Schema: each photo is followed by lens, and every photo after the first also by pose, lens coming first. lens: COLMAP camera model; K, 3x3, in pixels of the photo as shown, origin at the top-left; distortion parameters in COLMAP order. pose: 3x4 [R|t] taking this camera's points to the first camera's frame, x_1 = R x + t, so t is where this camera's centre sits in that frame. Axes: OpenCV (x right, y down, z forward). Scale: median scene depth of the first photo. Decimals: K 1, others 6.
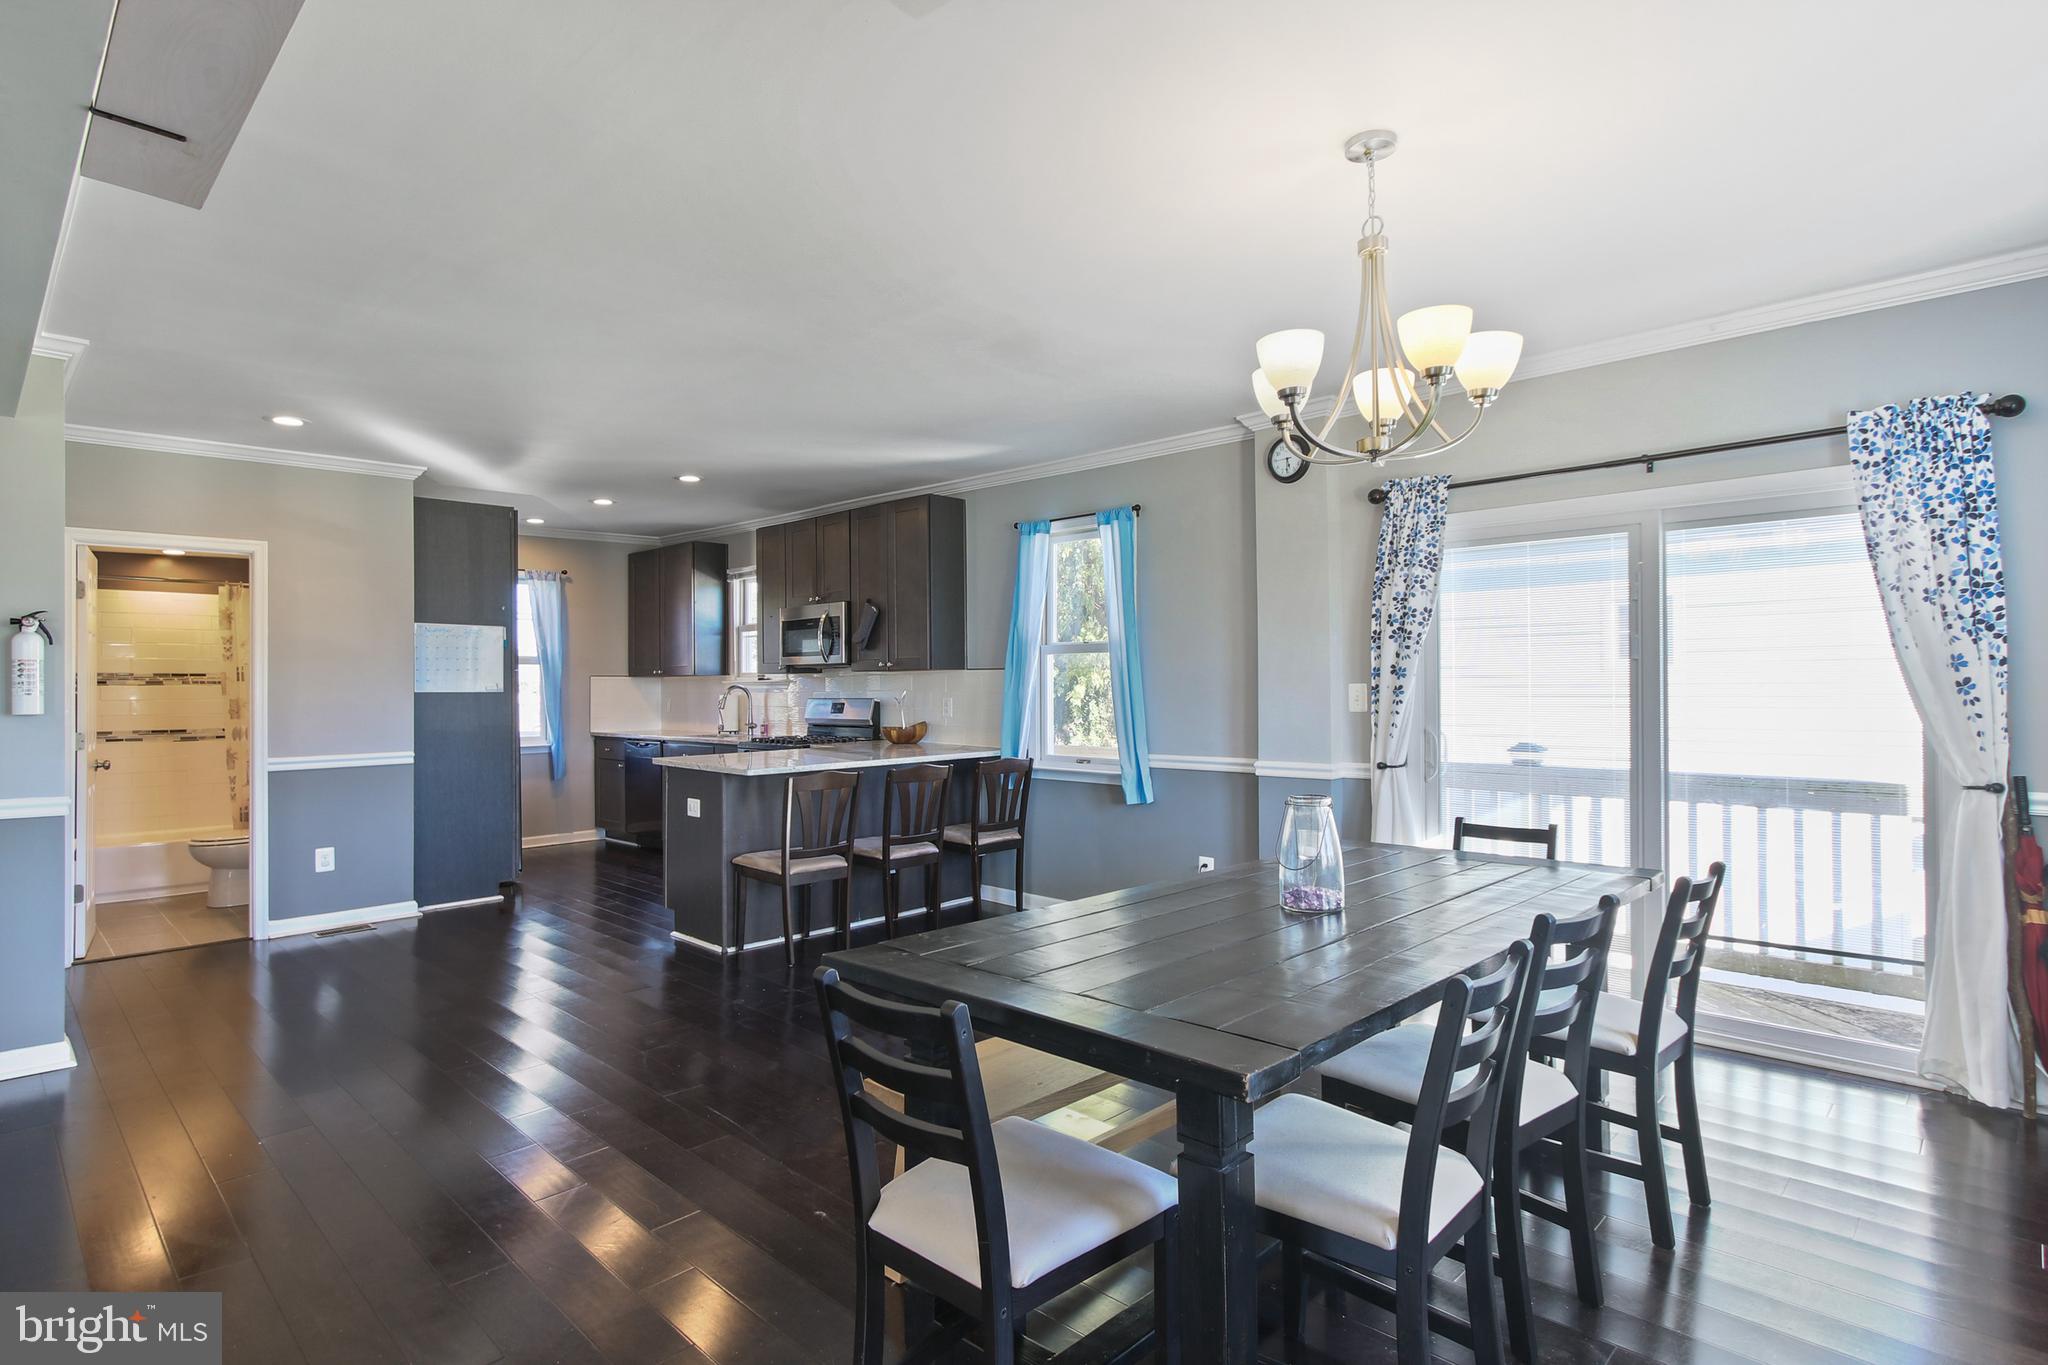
lens RADIAL K [[1044.6, 0, 1052.3], [0, 1044.6, 679.1], [0, 0, 1]] dist [-0.009741, 0.003467]
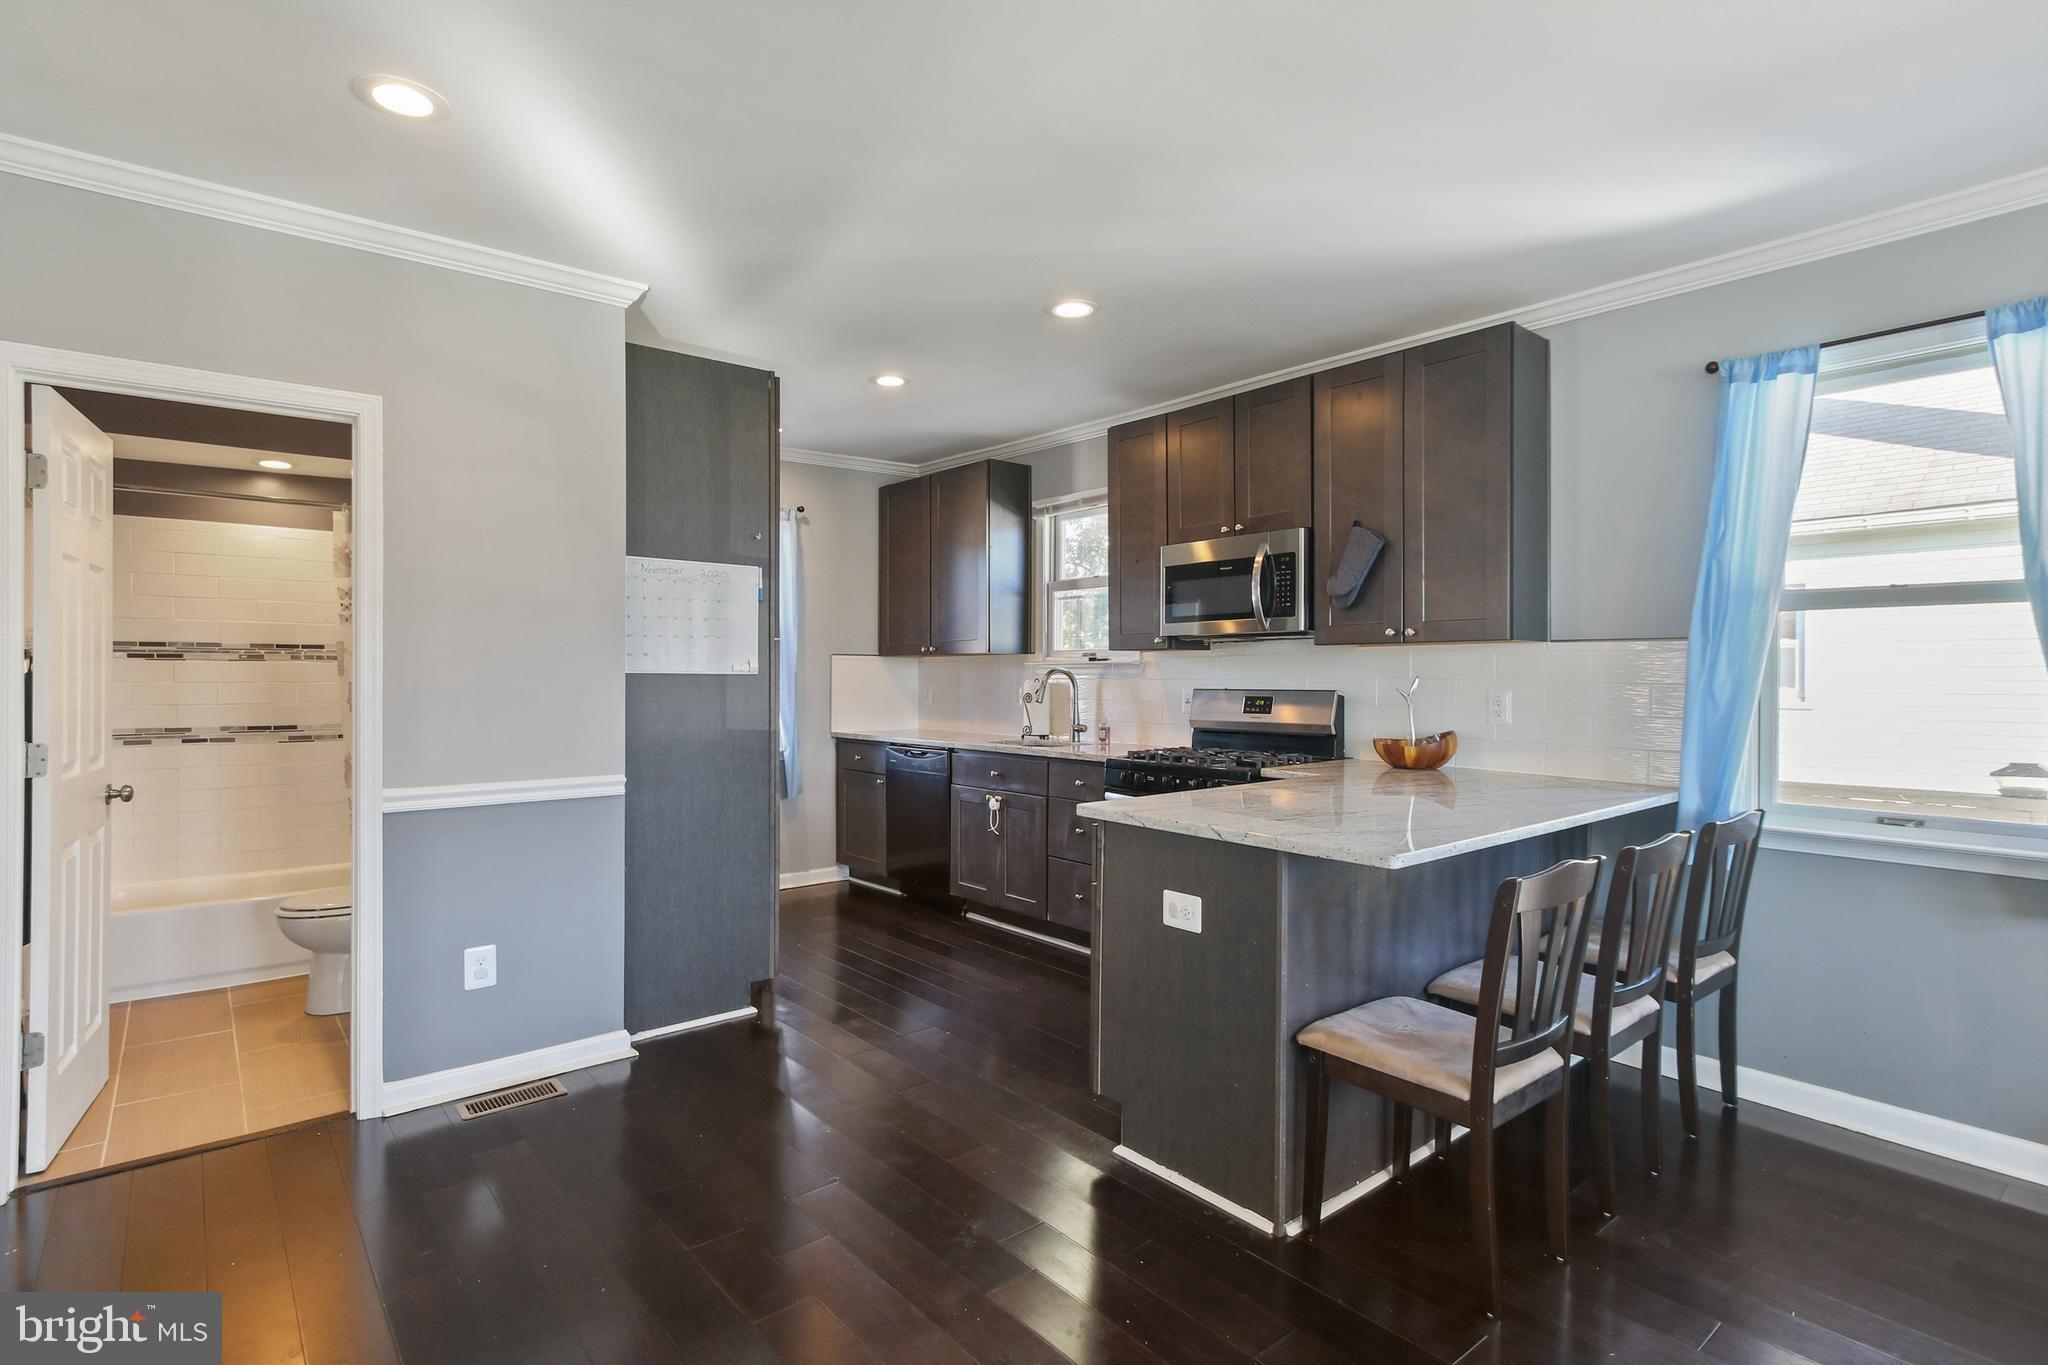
lens RADIAL K [[999.8, 0, 1044.3], [0, 999.8, 680.9], [0, 0, 1]] dist [0.002233, 0.000316]
pose [[0.994497, 0.009420, -0.104343, -0.348950], [-0.008206, 0.999894, 0.012062, 0.008916], [0.104445, -0.011140, 0.994468, 0.507315]]
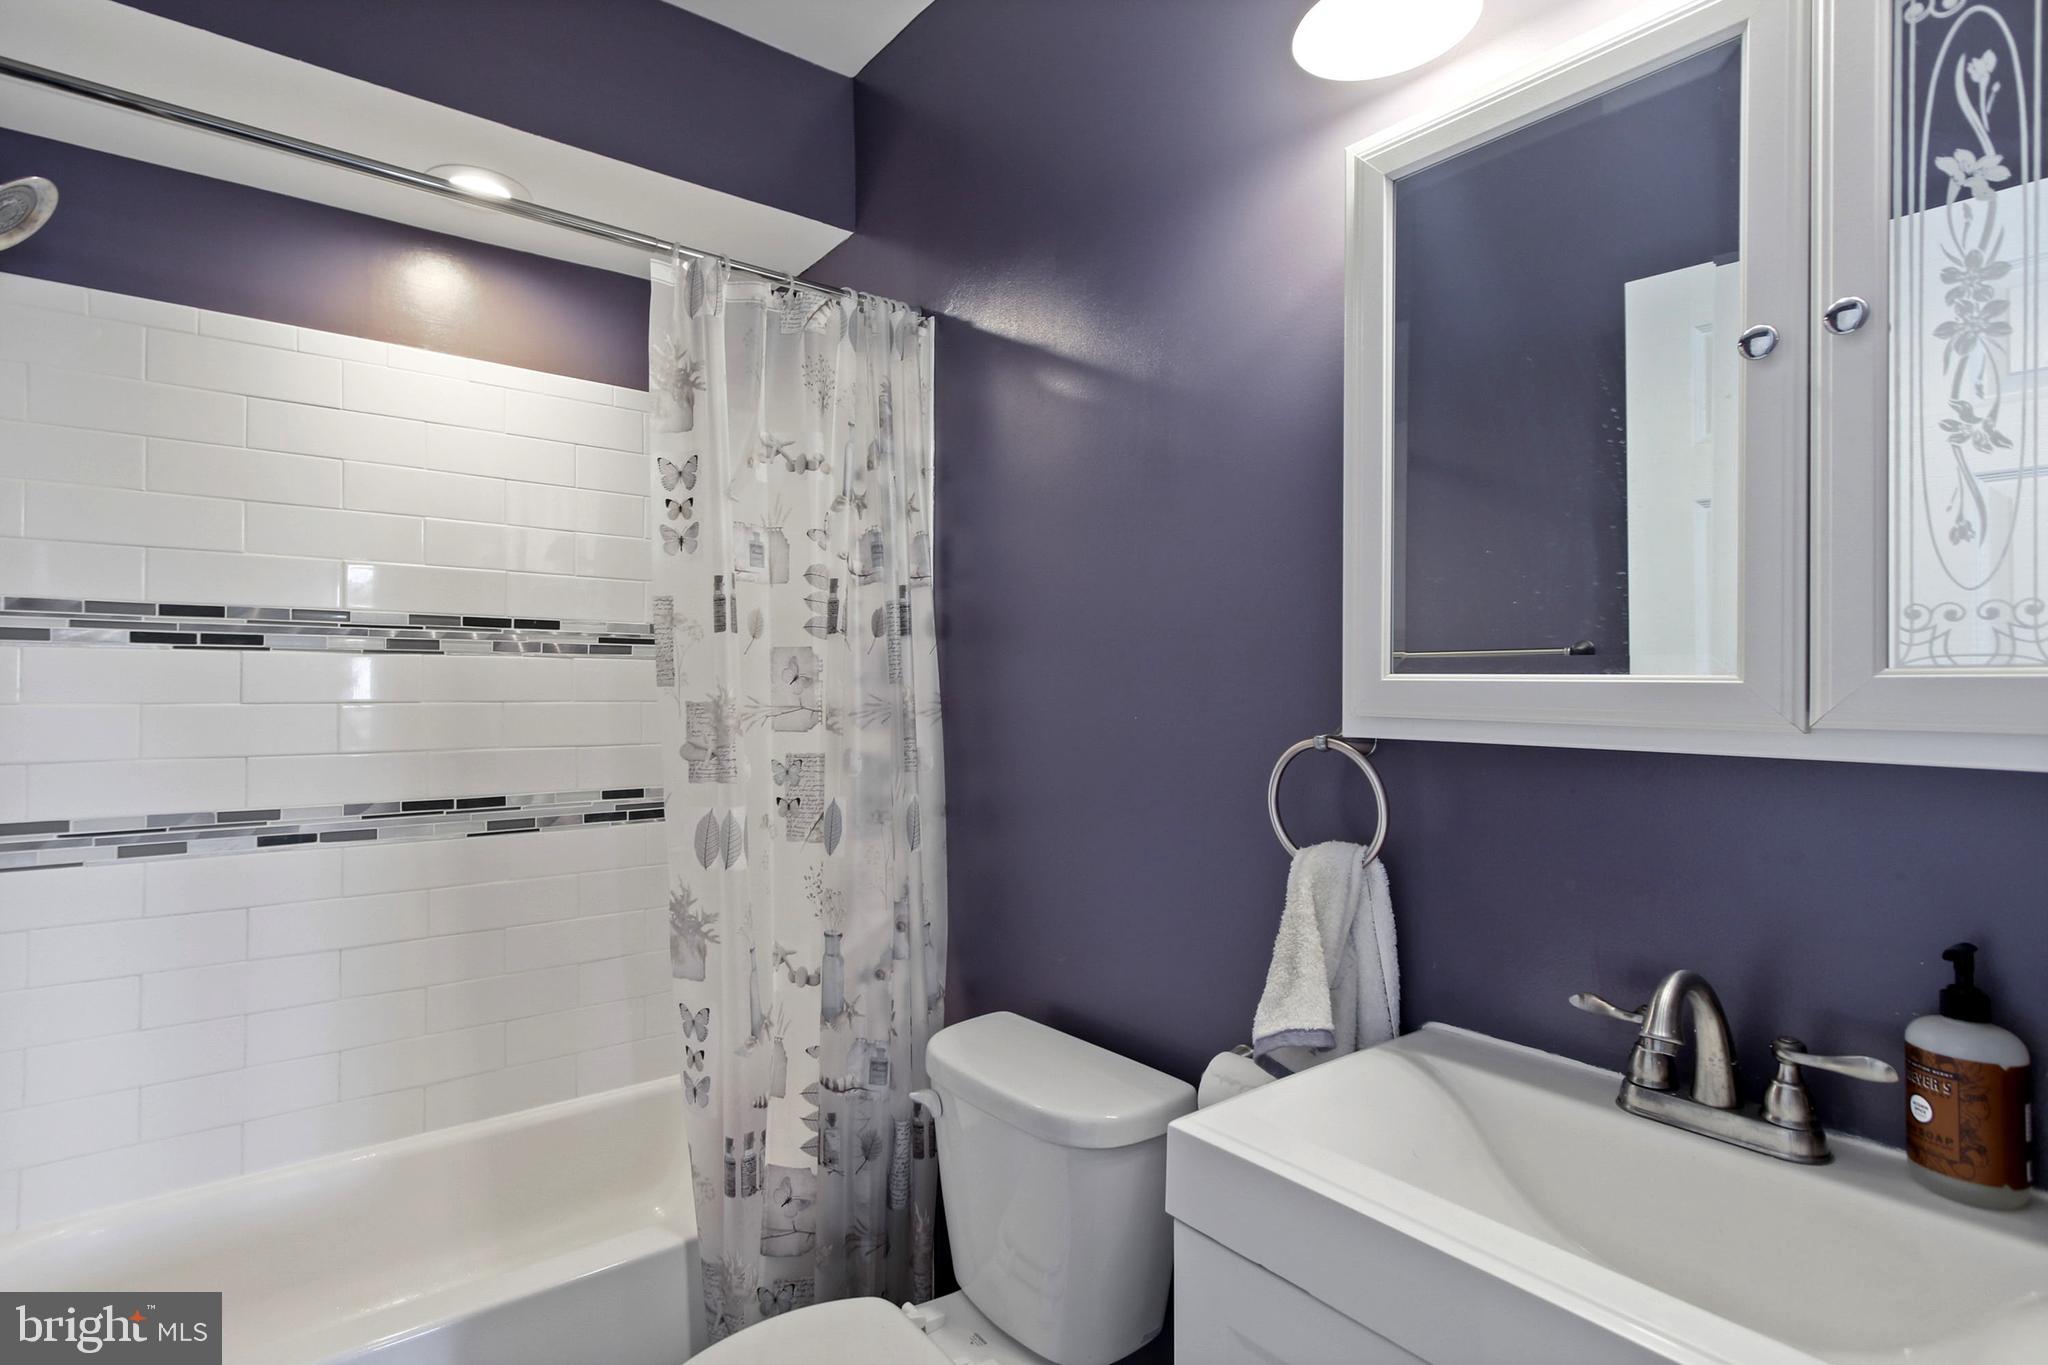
lens RADIAL K [[999.8, 0, 1058.9], [0, 999.8, 686.3], [0, 0, 1]] dist [0.002233, 0.000316]
pose [[0.991354, 0.009263, -0.130890, -0.826079], [-0.008938, 0.999955, 0.003071, 0.016770], [0.130912, -0.001874, 0.991392, 0.949905]]
